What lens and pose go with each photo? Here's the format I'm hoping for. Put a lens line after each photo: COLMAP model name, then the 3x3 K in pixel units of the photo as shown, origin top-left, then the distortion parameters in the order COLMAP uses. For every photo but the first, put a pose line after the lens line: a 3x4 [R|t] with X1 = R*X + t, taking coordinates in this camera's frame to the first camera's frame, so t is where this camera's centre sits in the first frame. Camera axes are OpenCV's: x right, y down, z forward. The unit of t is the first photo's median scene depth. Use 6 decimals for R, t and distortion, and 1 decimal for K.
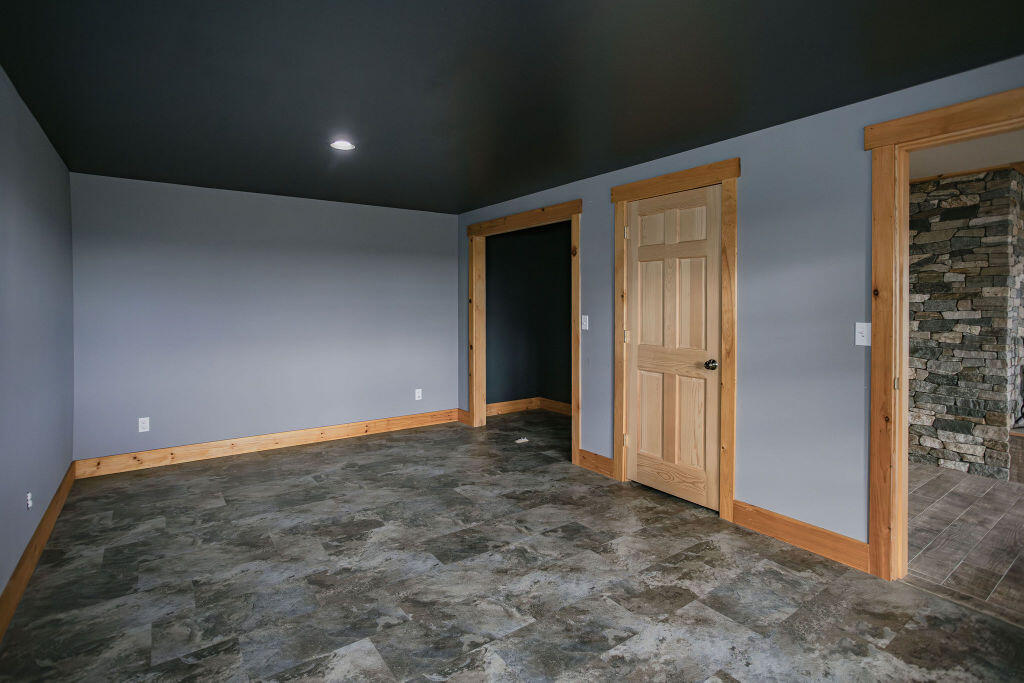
lens RADIAL K [[501.5, 0, 518.7], [0, 501.5, 329.4], [0, 0, 1]] dist [-0.002309, 0.000662]
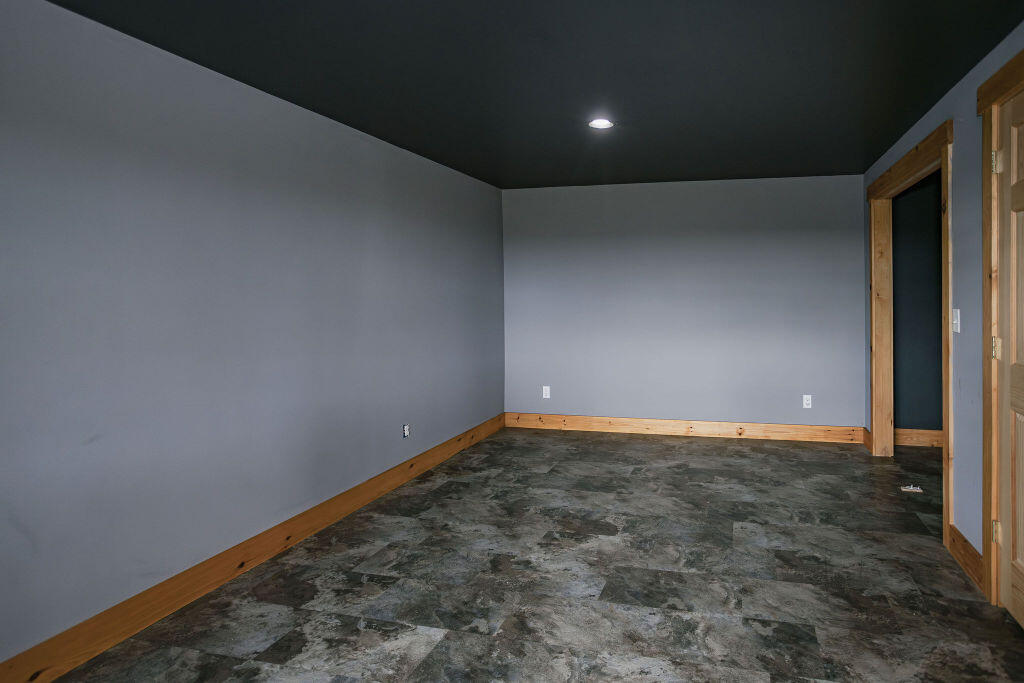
lens RADIAL K [[521.2, 0, 511.7], [0, 521.2, 309.8], [0, 0, 1]] dist [-0.055285, 0.031347]
pose [[0.668066, 0.021386, -0.743795, 0.304769], [-0.033191, 0.999448, -0.001075, -0.009899], [0.743362, 0.025406, 0.668407, 0.237840]]
